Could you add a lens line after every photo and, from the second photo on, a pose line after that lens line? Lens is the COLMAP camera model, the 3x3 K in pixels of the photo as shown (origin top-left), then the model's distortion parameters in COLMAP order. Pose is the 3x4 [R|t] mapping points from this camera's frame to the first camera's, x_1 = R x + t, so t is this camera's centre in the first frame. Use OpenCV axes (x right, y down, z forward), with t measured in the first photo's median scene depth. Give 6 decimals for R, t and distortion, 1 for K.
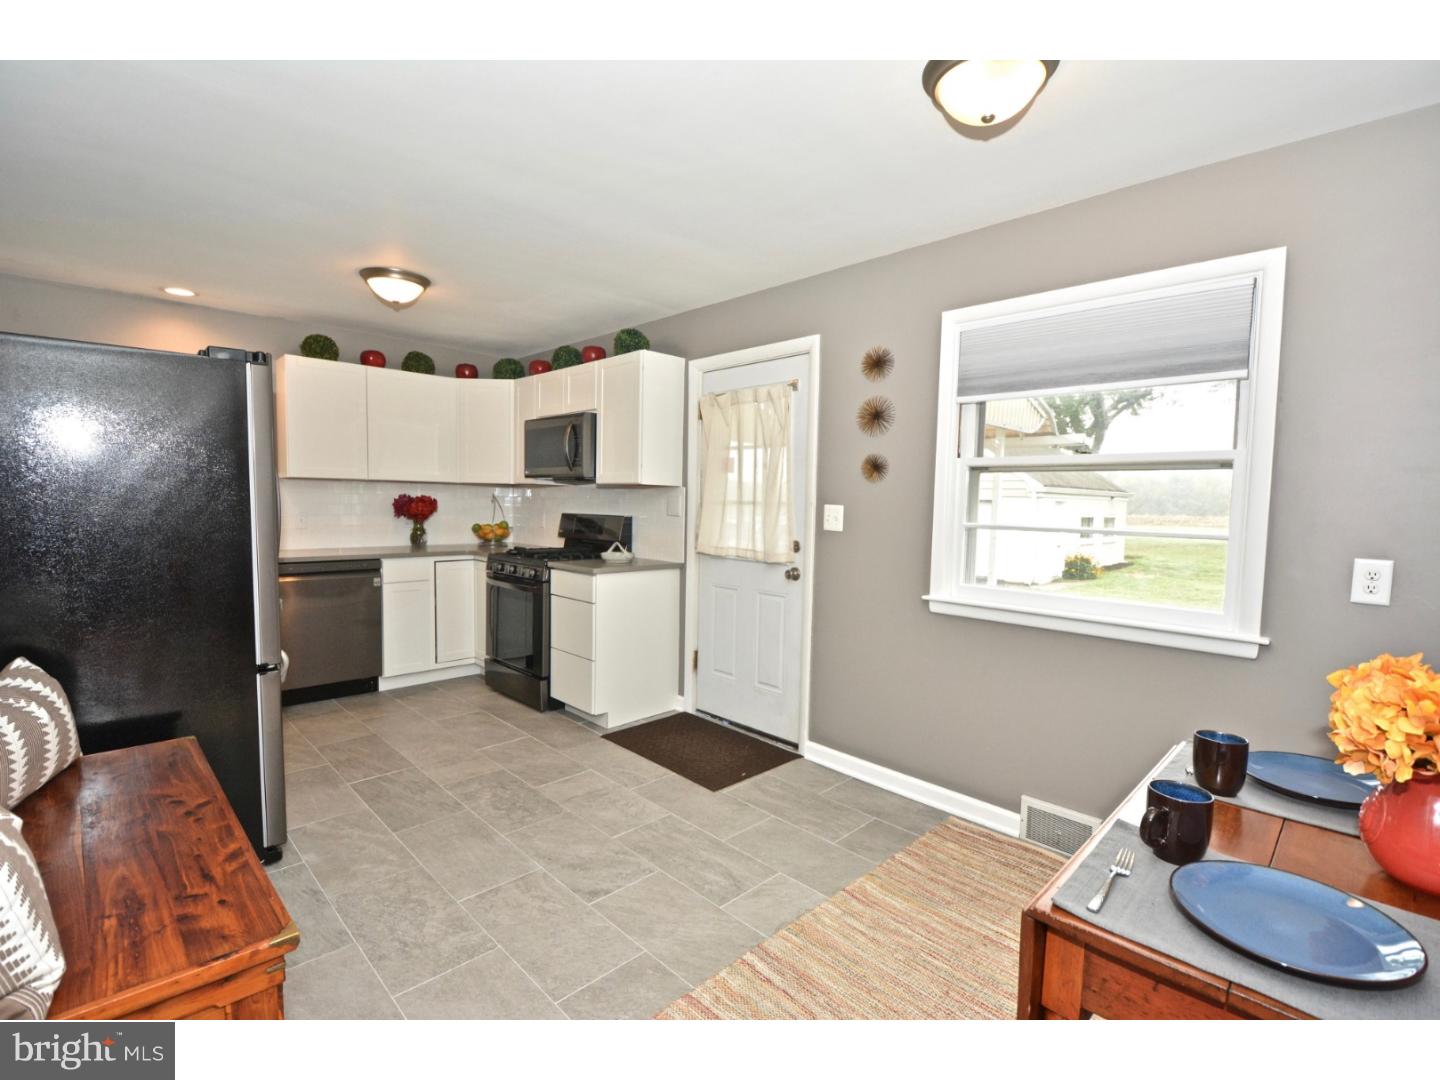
lens RADIAL K [[646.9, 0, 714.7], [0, 646.9, 543.0], [0, 0, 1]] dist [-0.044975, -0.000602]
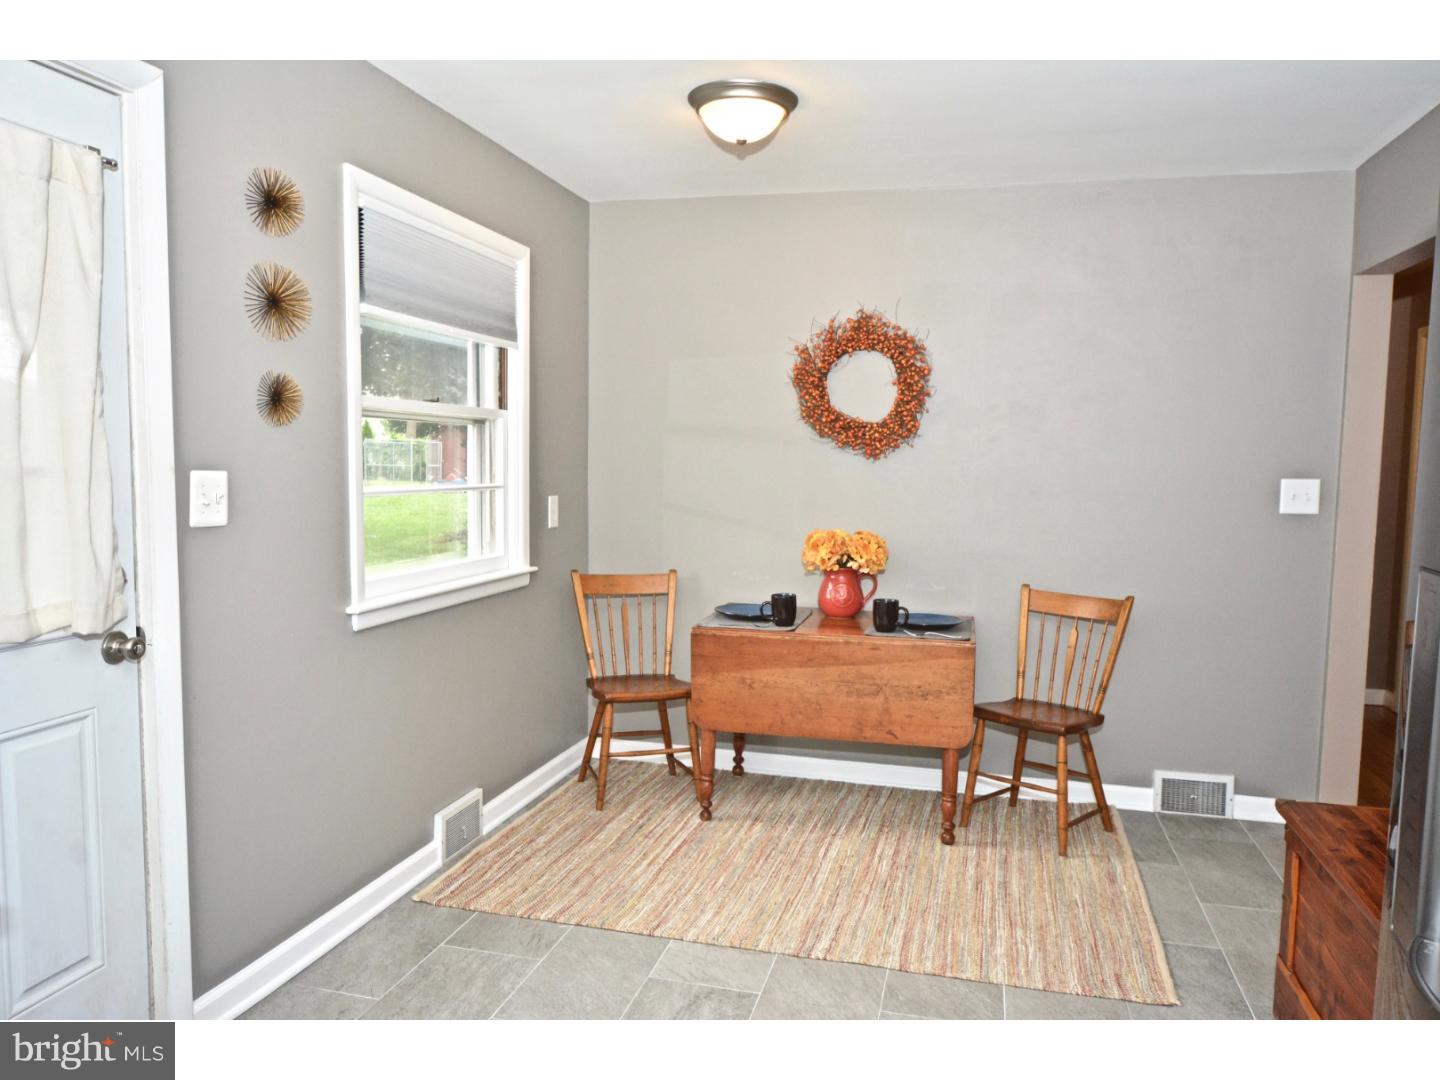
lens RADIAL K [[994.4, 0, 724.7], [0, 994.4, 543.6], [0, 0, 1]] dist [0.001394, -0.008635]
pose [[-0.516751, -0.095251, 0.850821, -0.703176], [0.033990, 0.990726, 0.131557, -0.099753], [-0.855461, 0.096902, -0.508721, 1.185469]]
